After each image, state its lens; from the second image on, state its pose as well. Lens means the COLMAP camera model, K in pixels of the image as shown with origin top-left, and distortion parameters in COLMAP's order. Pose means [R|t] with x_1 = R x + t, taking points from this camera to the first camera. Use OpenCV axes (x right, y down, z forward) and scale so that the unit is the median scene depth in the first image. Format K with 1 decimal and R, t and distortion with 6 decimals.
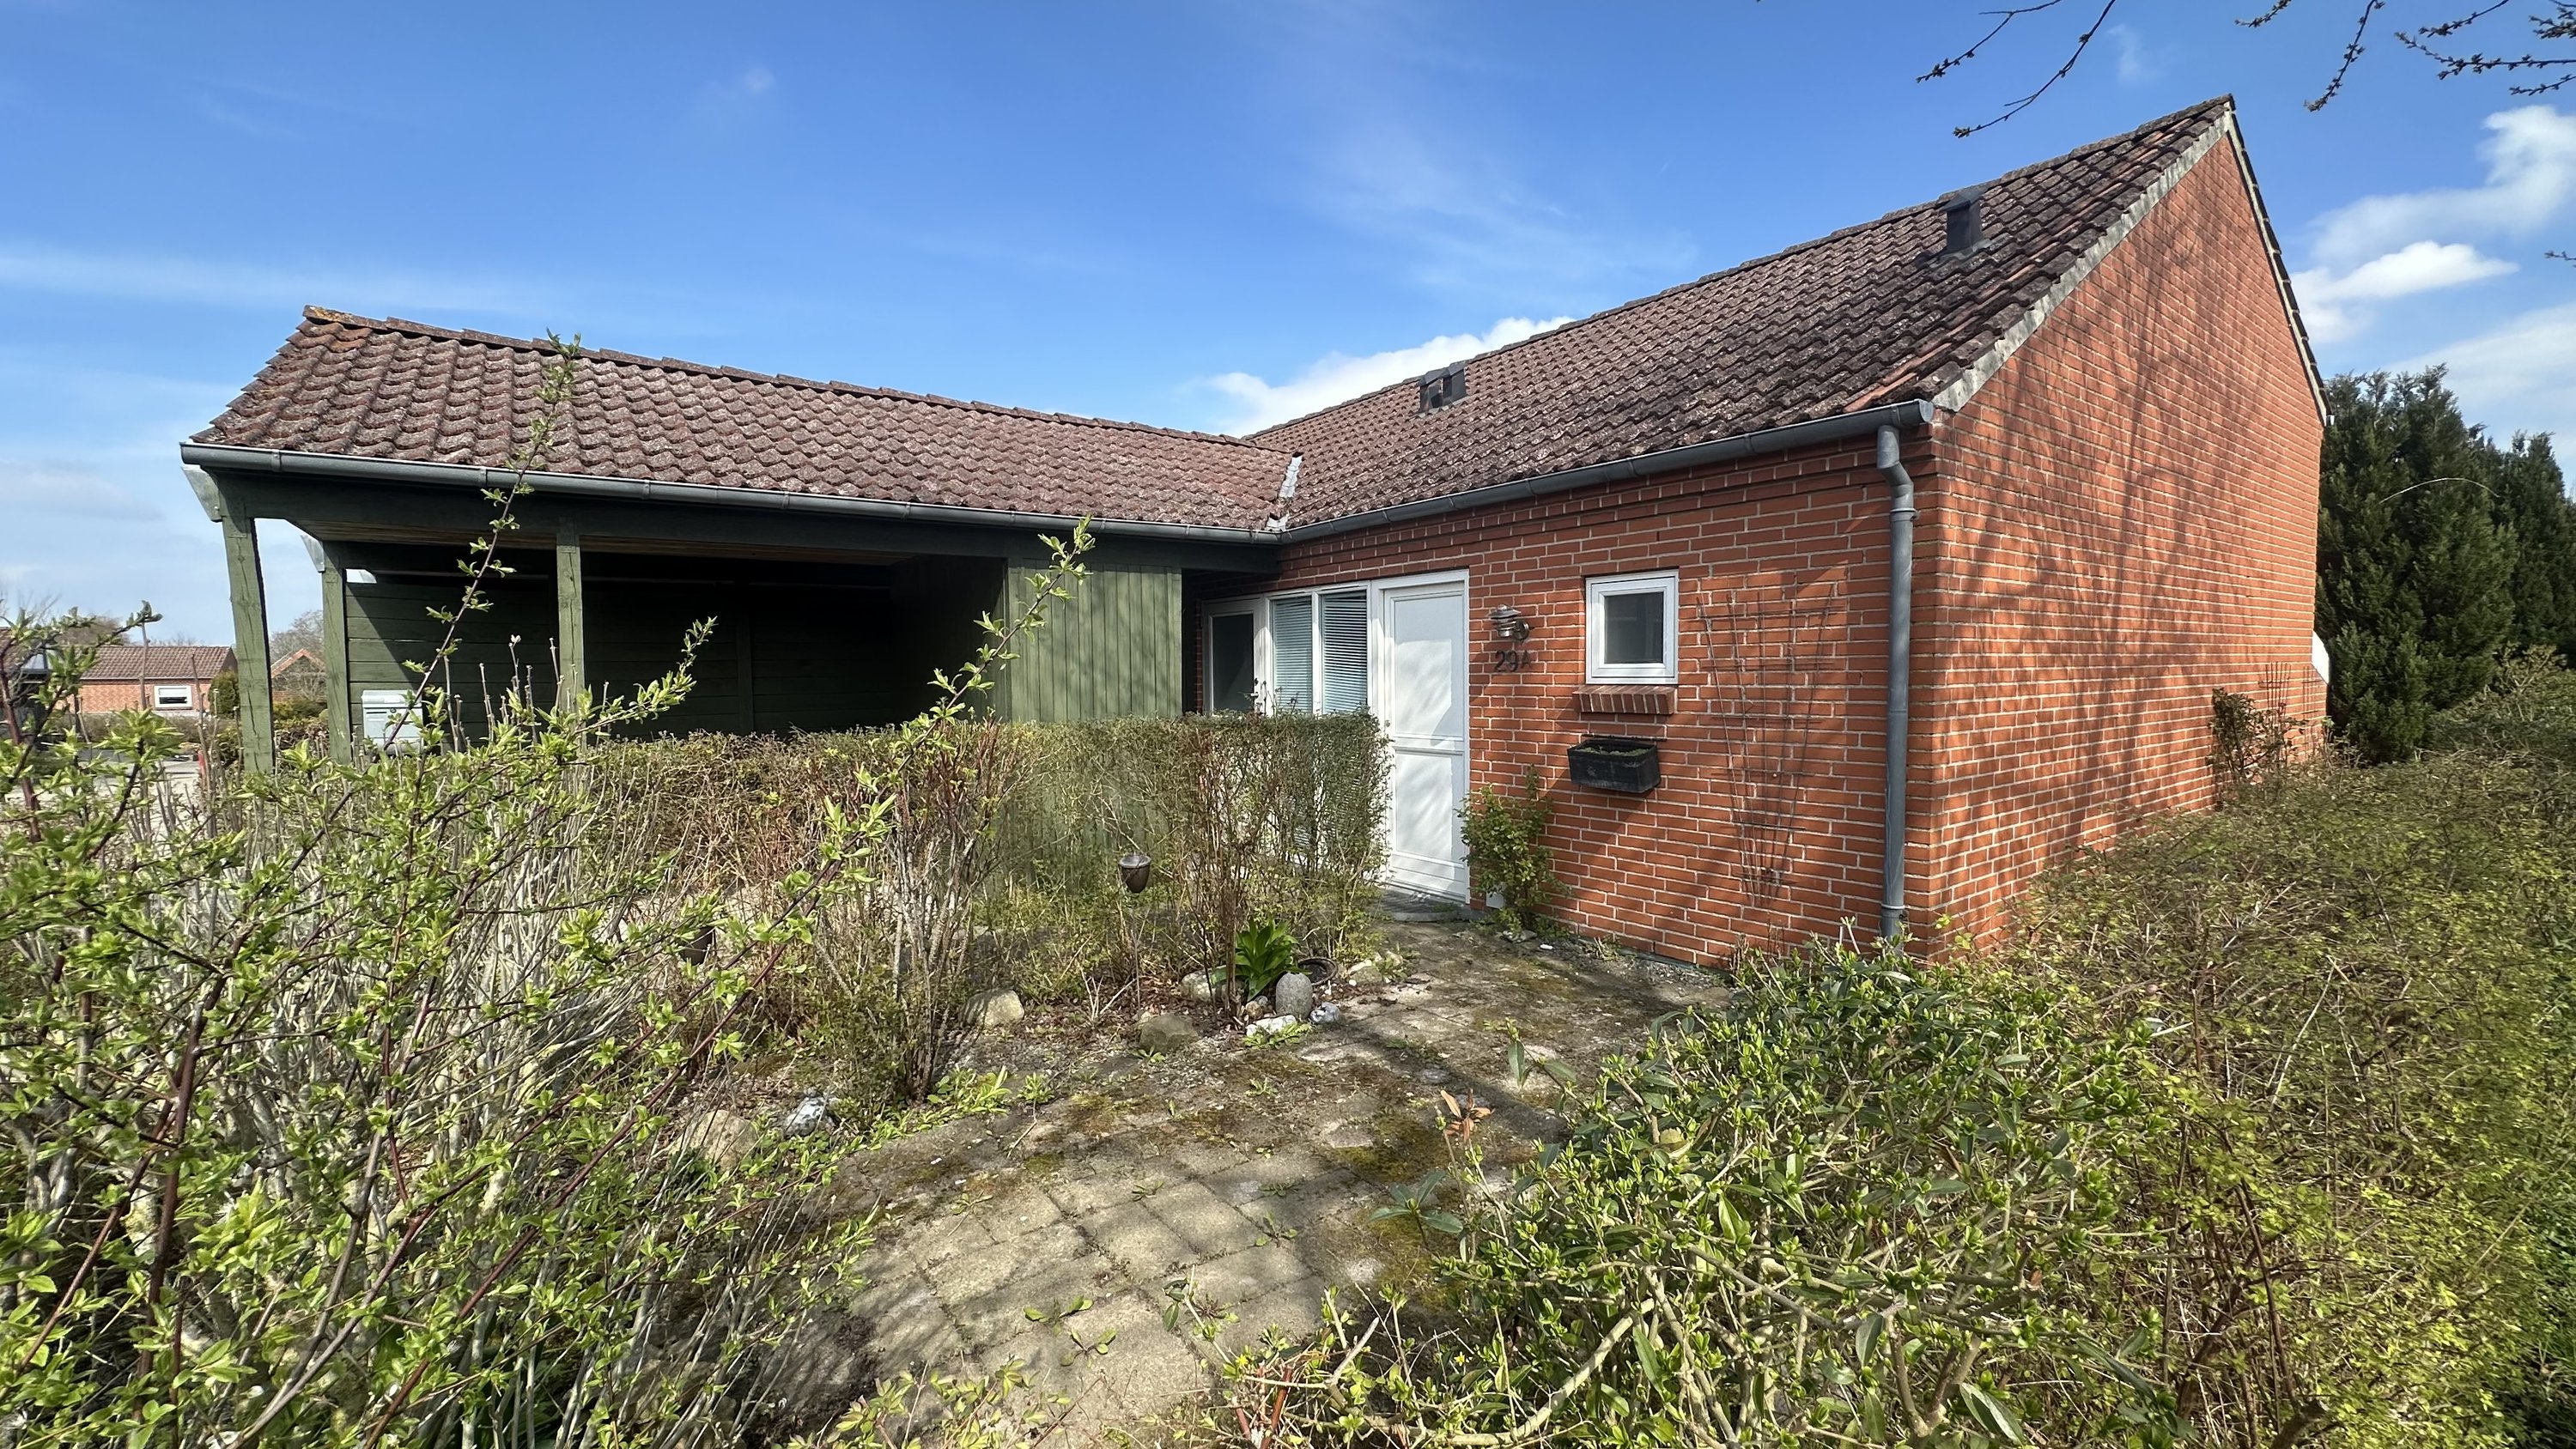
lens RADIAL K [[1055.3, 0, 1277.3], [0, 1055.3, 720.2], [0, 0, 1]] dist [-0.005911, 0.000328]
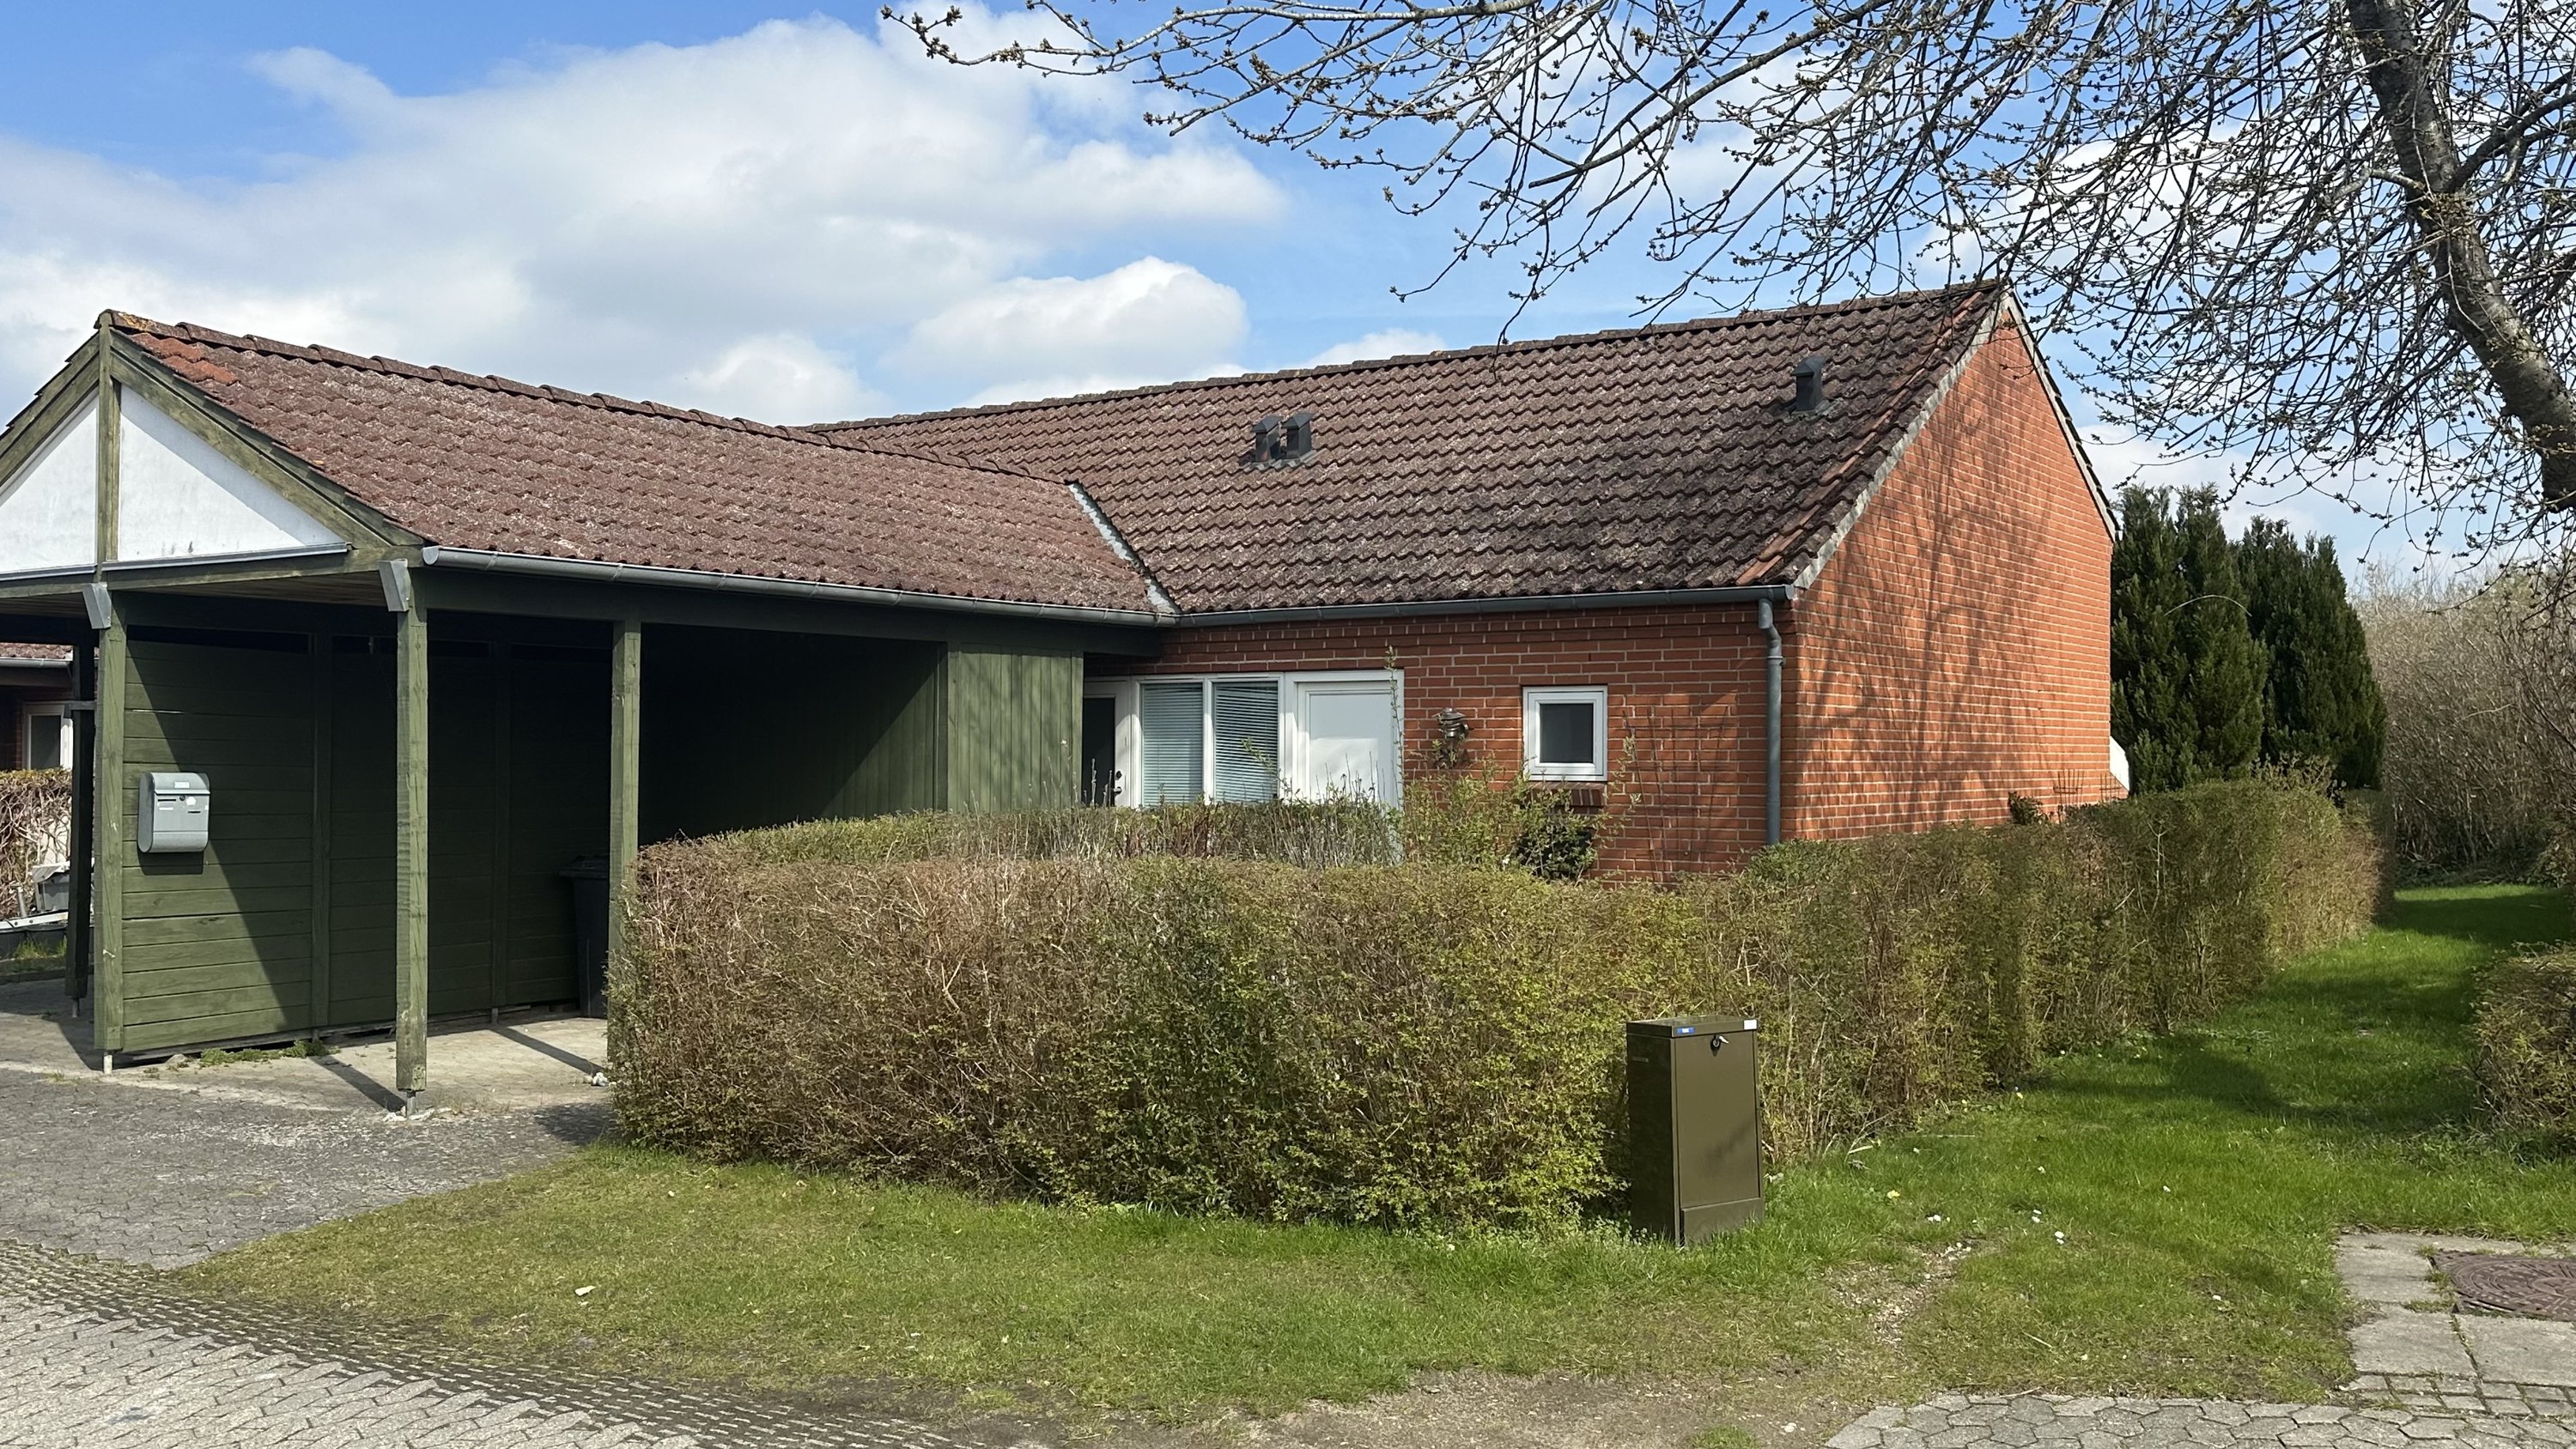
lens RADIAL K [[2208.3, 0, 1289.7], [0, 2208.3, 729.0], [0, 0, 1]] dist [0.056557, -0.006090]
pose [[0.940180, 0.019489, 0.340119, -0.749960], [0.001451, 0.998124, -0.061203, 0.054840], [-0.340674, 0.058035, 0.938389, -1.139727]]
